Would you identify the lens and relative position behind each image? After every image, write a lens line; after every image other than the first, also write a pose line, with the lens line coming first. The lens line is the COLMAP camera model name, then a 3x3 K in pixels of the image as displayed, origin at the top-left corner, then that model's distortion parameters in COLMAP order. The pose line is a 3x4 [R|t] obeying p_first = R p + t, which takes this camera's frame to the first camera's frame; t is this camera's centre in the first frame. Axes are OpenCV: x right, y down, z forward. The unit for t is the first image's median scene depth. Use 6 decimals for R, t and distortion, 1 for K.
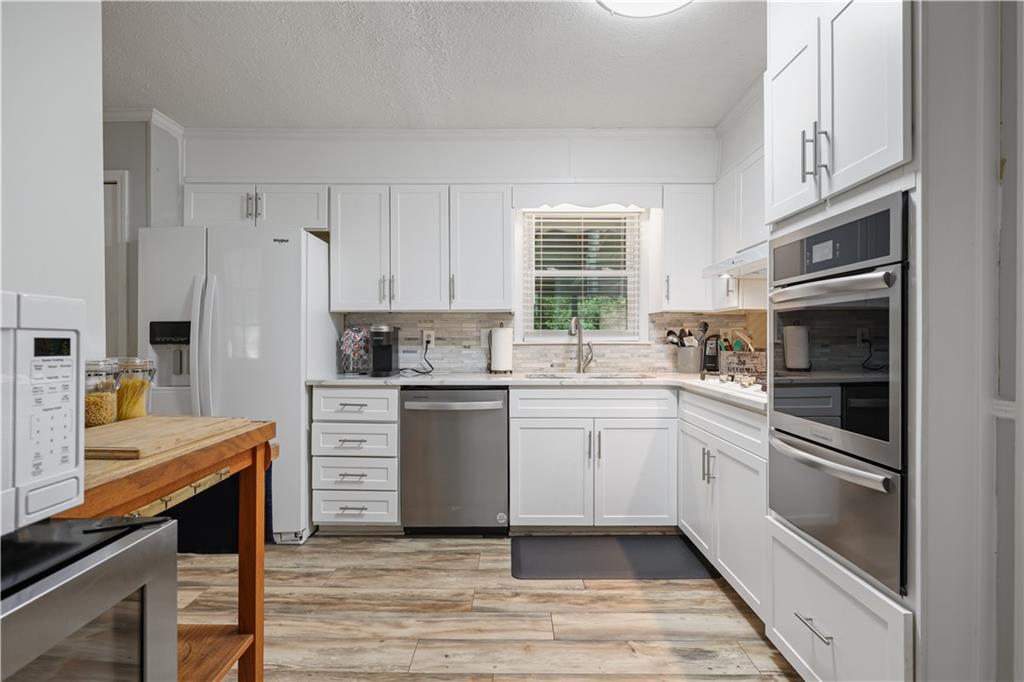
lens RADIAL K [[493.0, 0, 516.6], [0, 493.0, 342.0], [0, 0, 1]] dist [-0.003273, 0.000158]
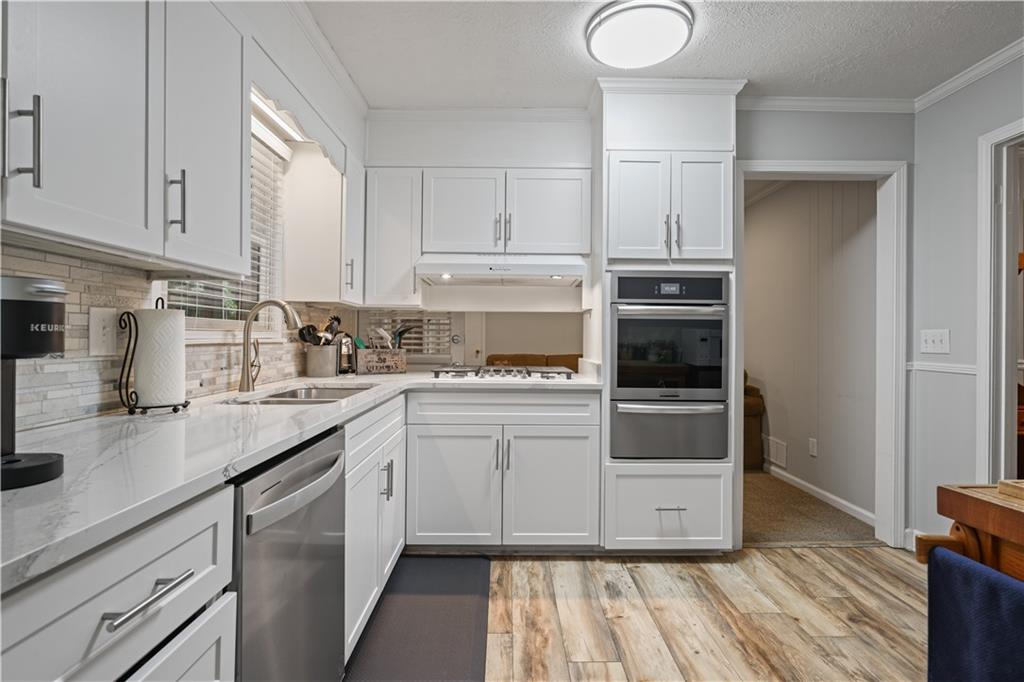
lens RADIAL K [[493.0, 0, 510.5], [0, 493.0, 330.2], [0, 0, 1]] dist [-0.003273, 0.000158]
pose [[-0.000670, 0.009212, 0.999957, -0.541351], [-0.000584, 0.999957, -0.009212, -0.010170], [-1.000000, -0.000591, -0.000665, 0.759470]]
